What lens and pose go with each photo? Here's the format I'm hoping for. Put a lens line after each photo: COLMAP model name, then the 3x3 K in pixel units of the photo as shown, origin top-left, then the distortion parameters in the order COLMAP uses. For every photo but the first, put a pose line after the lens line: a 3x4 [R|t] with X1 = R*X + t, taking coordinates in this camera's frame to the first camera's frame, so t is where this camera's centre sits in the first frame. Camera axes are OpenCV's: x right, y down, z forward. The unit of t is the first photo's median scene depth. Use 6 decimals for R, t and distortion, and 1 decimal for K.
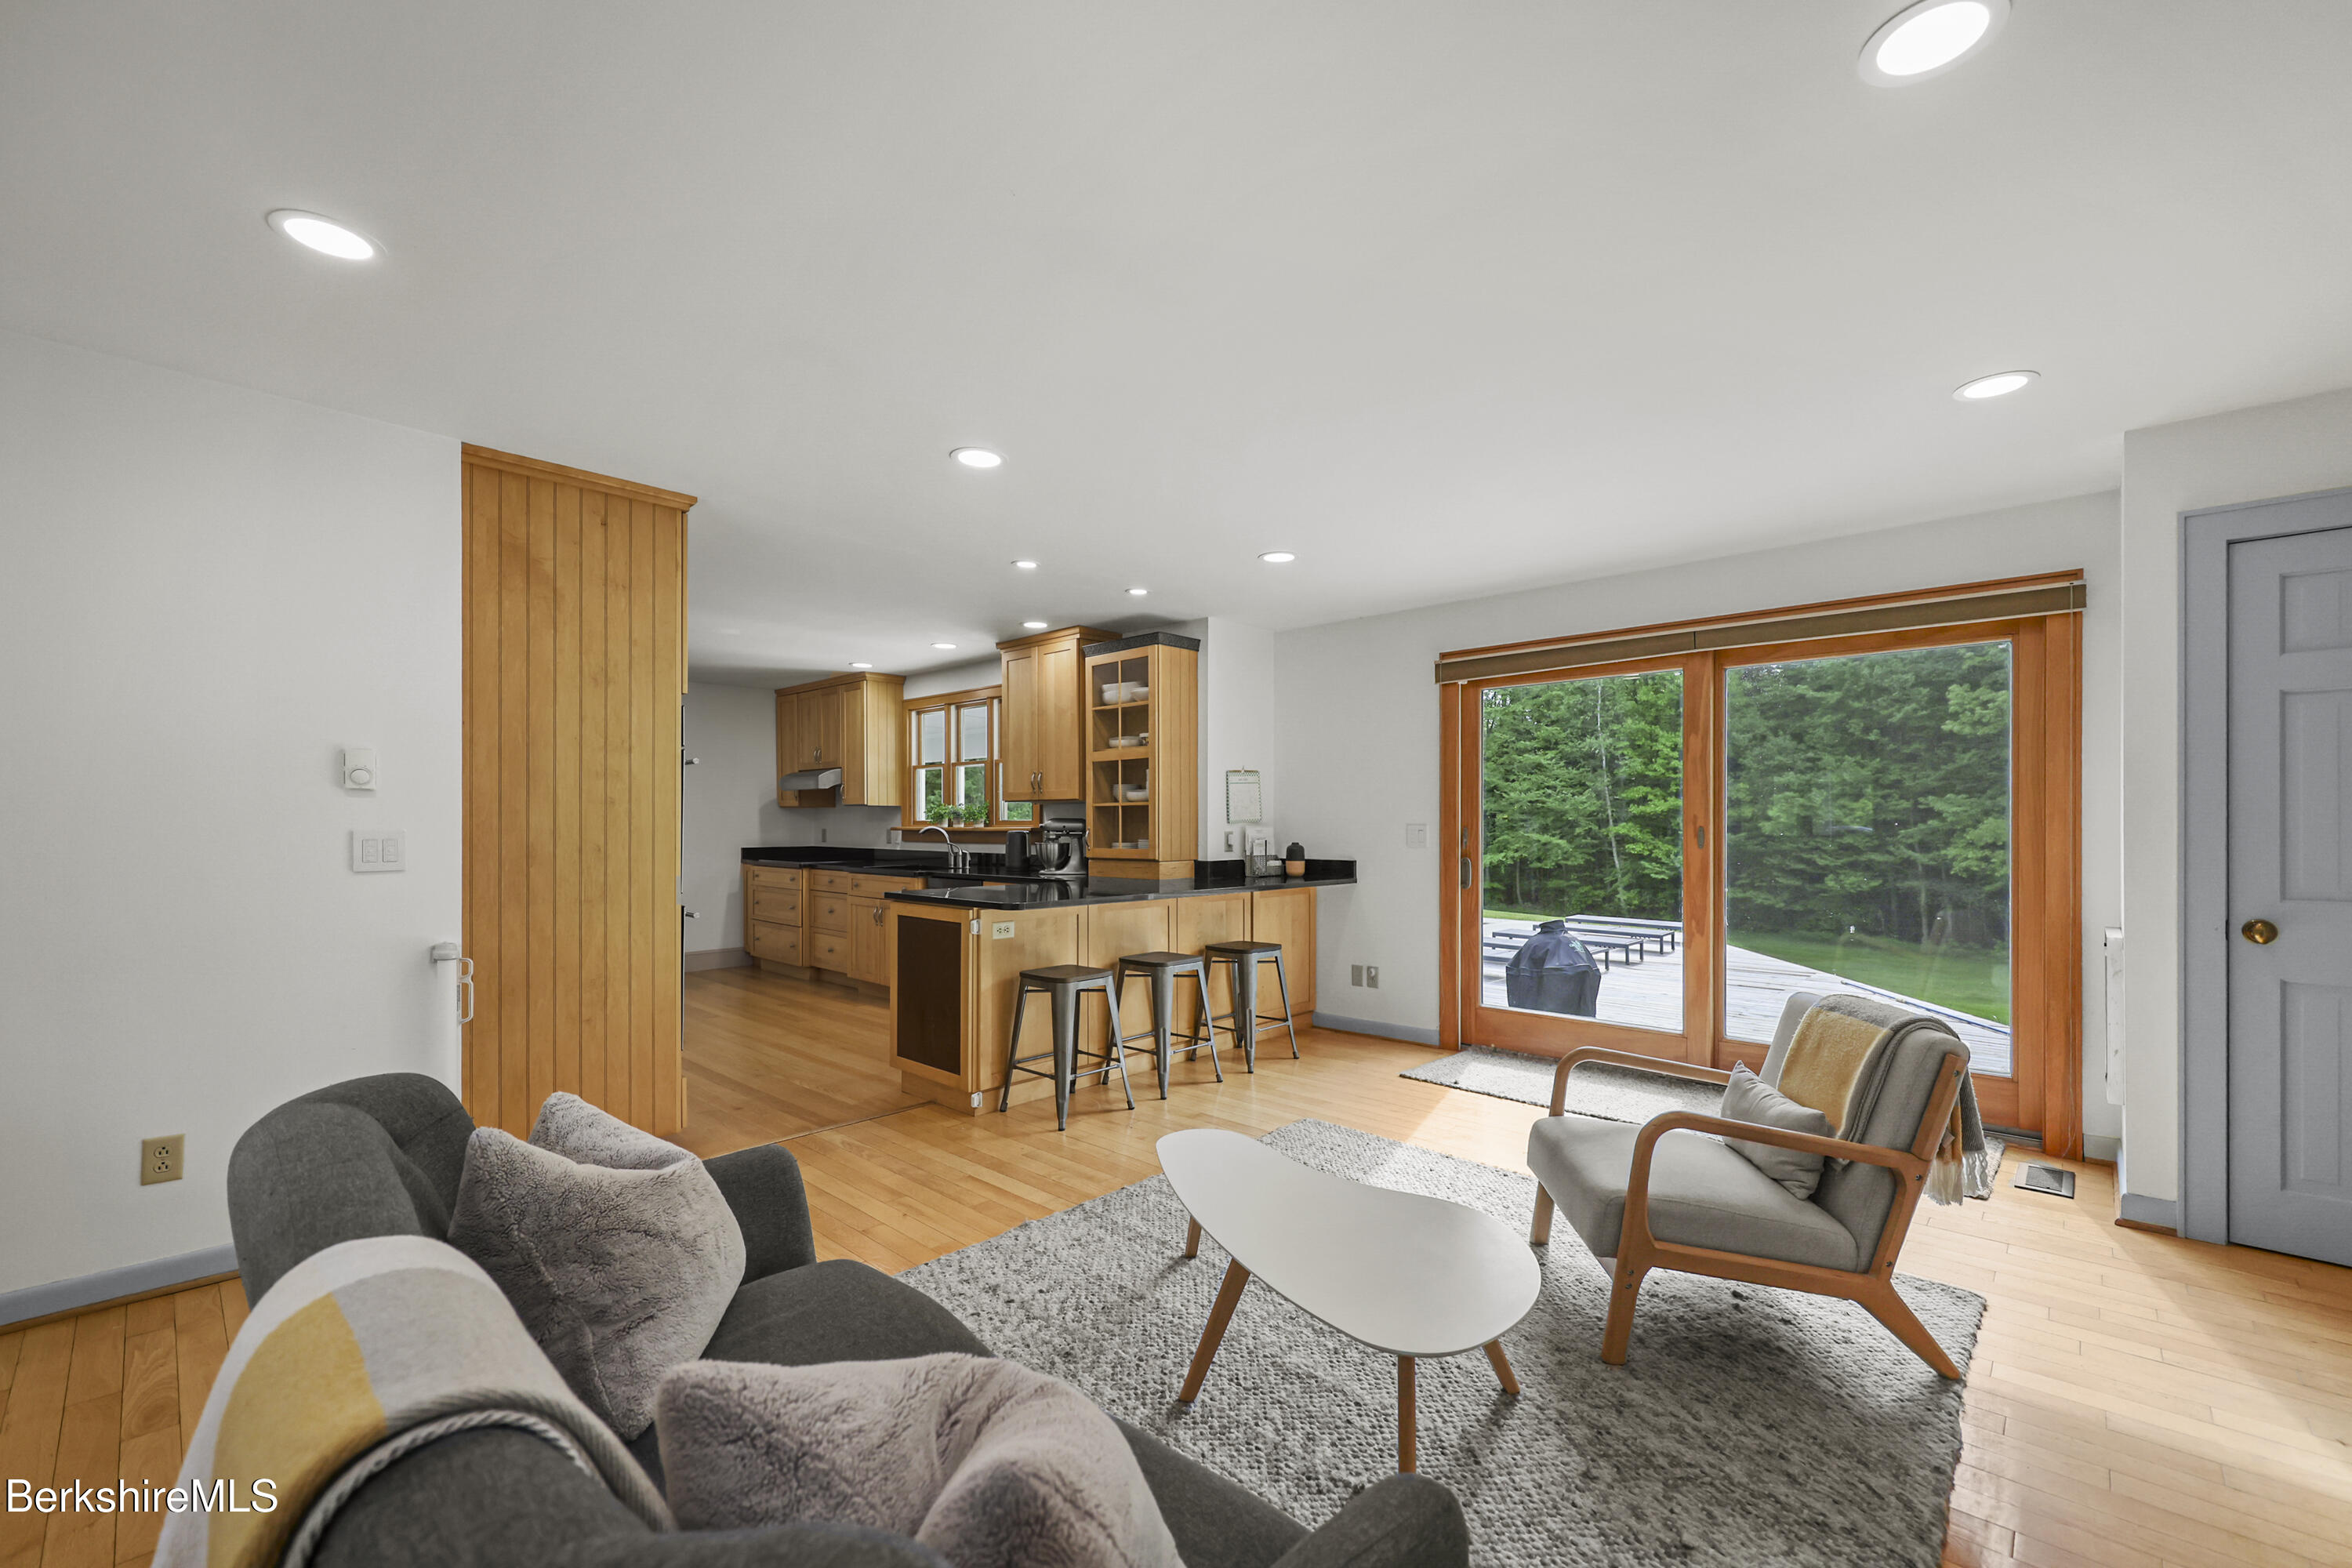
lens RADIAL K [[954.9, 0, 1200.6], [0, 954.9, 833.1], [0, 0, 1]] dist [-0.002505, 0.000534]
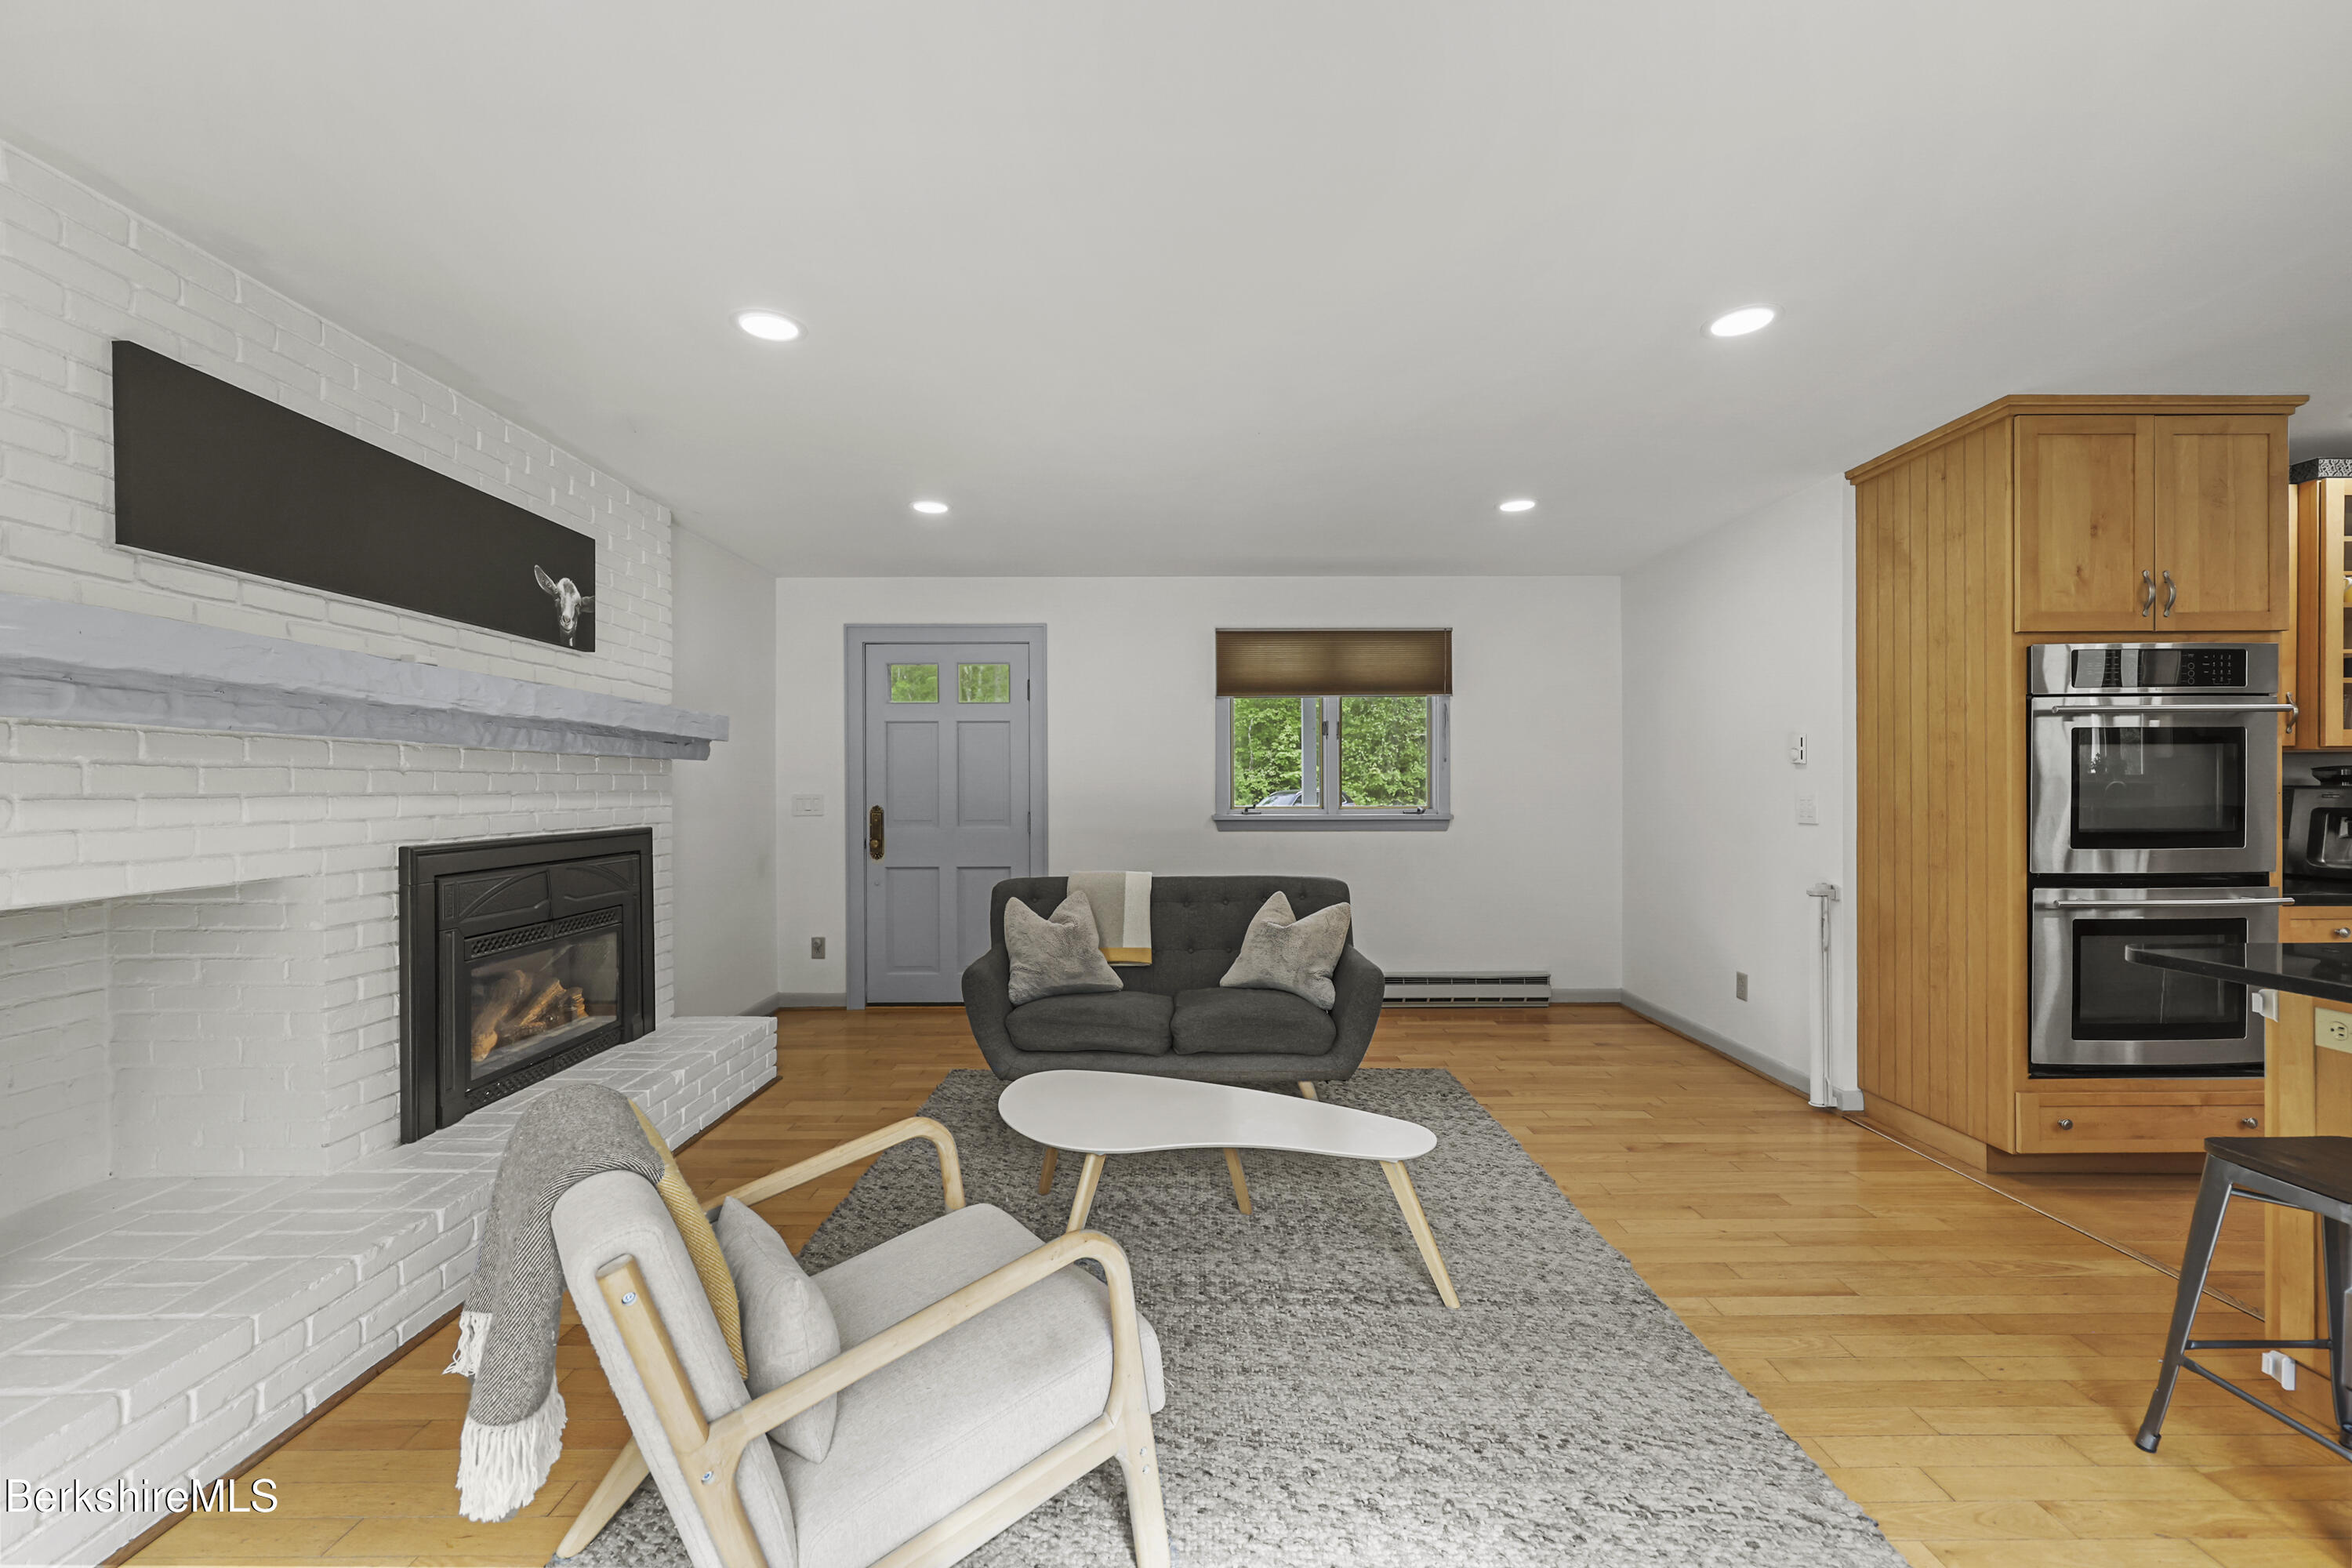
lens RADIAL K [[954.9, 0, 1183.7], [0, 954.9, 791.3], [0, 0, 1]] dist [-0.002505, 0.000534]
pose [[-0.736785, 0.005010, -0.676108, 0.342392], [-0.002644, 0.999944, 0.010291, -0.008251], [0.676122, 0.009370, -0.736730, 0.683890]]
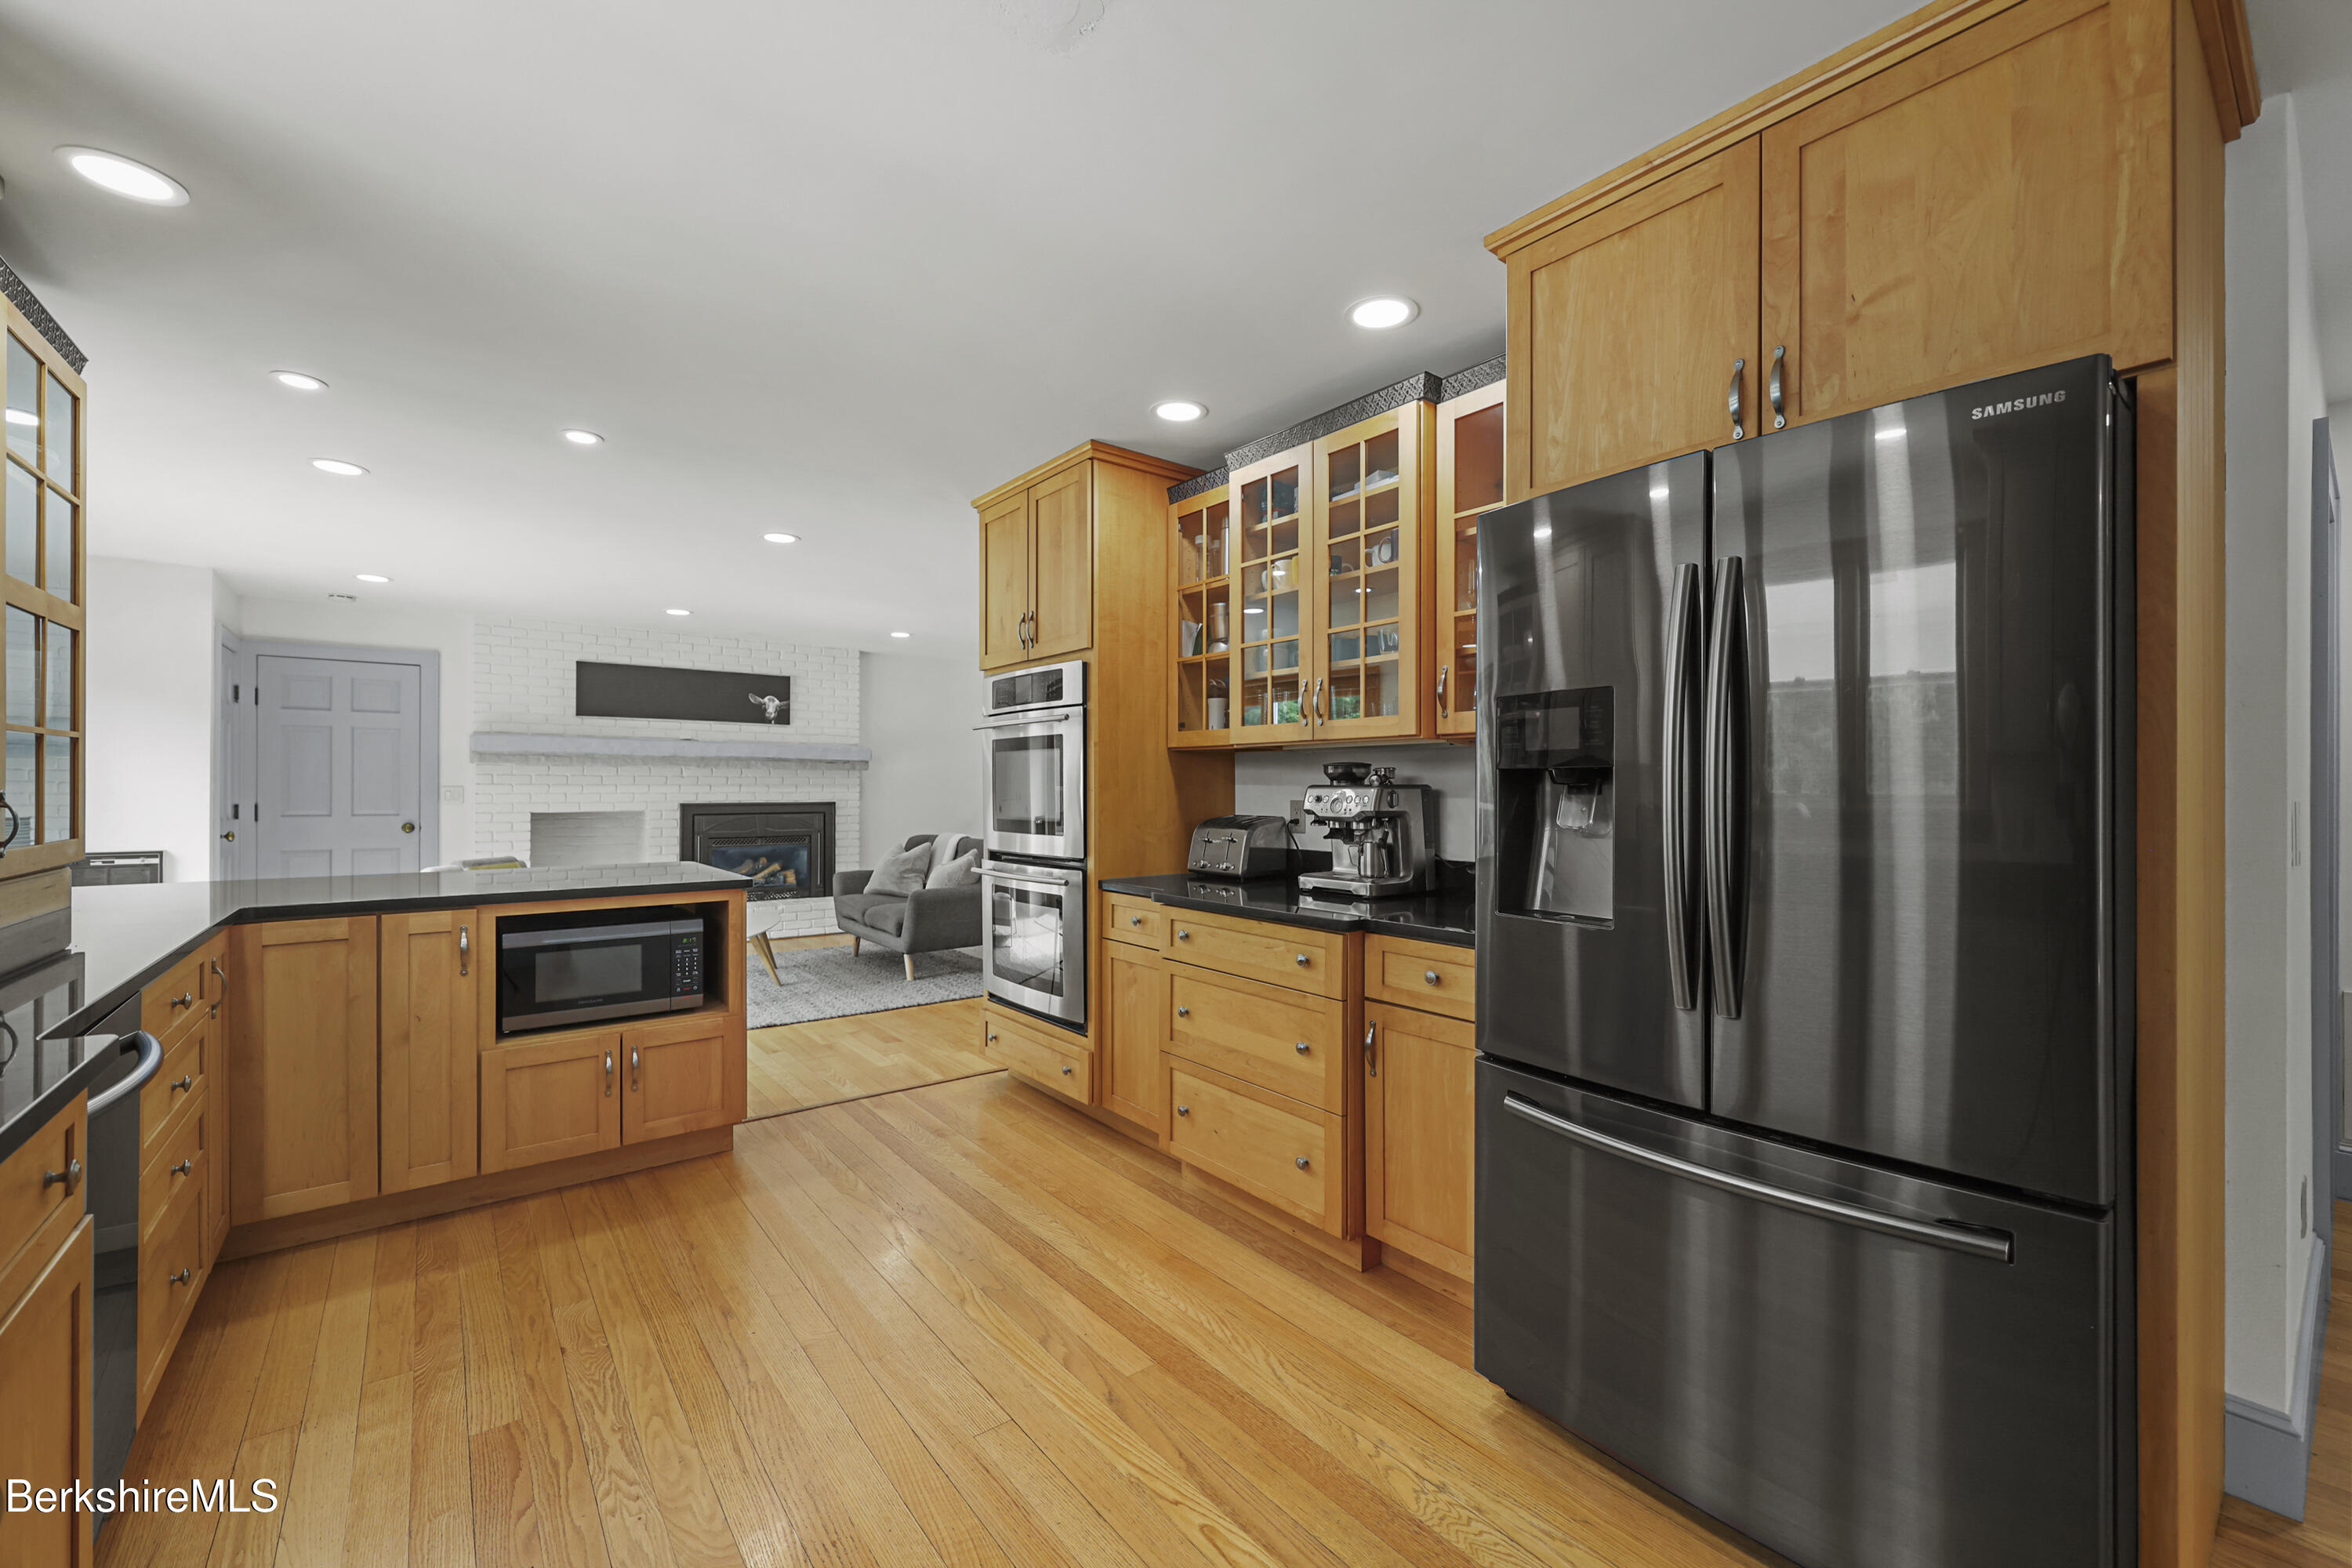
lens RADIAL K [[954.9, 0, 1183.3], [0, 954.9, 786.8], [0, 0, 1]] dist [-0.002505, 0.000534]
pose [[-0.986226, -0.003455, 0.165370, -0.593736], [-0.002112, 0.999963, 0.008302, -0.010919], [-0.165392, 0.007838, -0.986197, 1.275428]]
